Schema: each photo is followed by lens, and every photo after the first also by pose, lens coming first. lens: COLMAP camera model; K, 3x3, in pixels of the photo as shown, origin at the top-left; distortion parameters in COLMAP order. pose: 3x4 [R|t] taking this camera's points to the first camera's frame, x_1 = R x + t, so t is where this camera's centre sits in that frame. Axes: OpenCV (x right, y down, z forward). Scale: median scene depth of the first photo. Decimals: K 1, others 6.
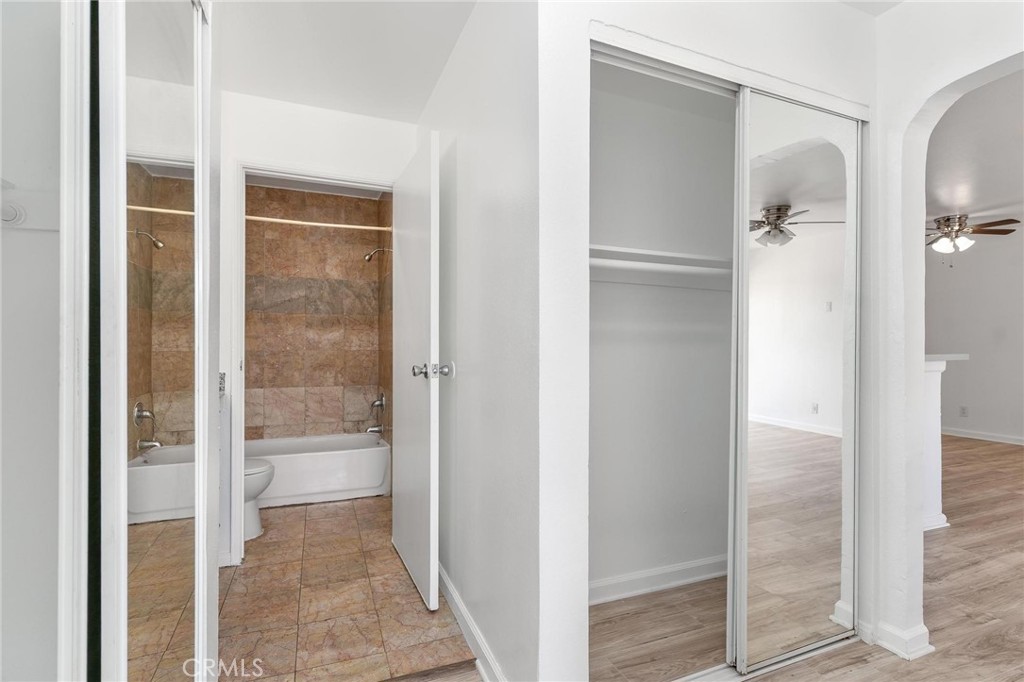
lens RADIAL K [[487.0, 0, 505.9], [0, 487.0, 344.1], [0, 0, 1]] dist [0.002743, -0.001608]
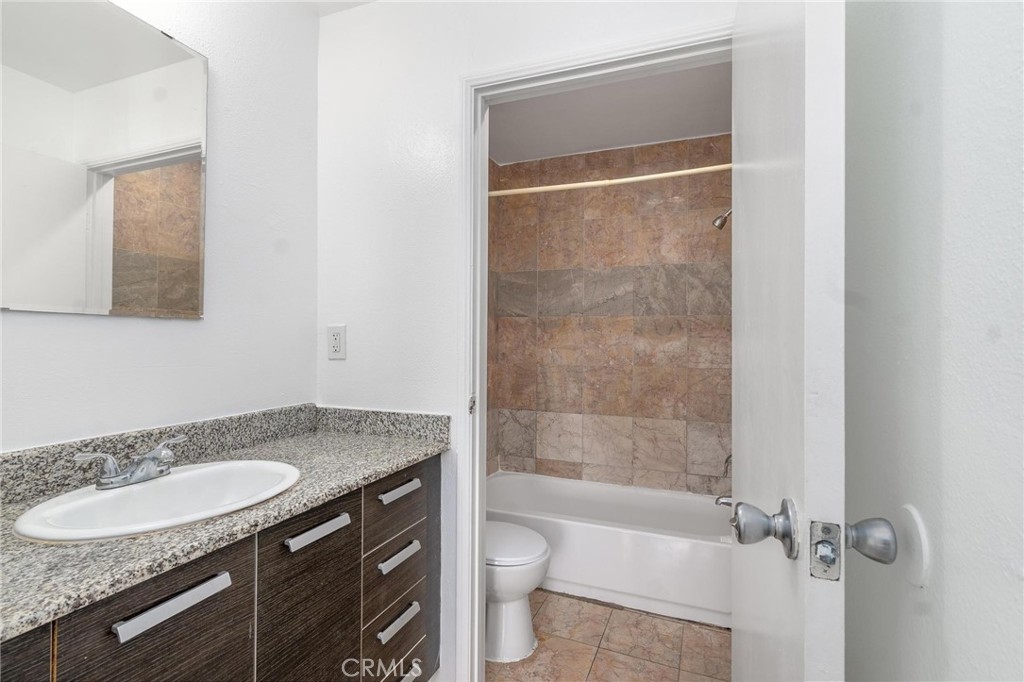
lens RADIAL K [[487.0, 0, 512.7], [0, 487.0, 337.6], [0, 0, 1]] dist [0.002743, -0.001608]
pose [[0.726037, -0.002167, -0.687652, -0.045074], [-0.004278, 0.999961, -0.007668, -0.023585], [0.687642, 0.008509, 0.726000, 0.352051]]
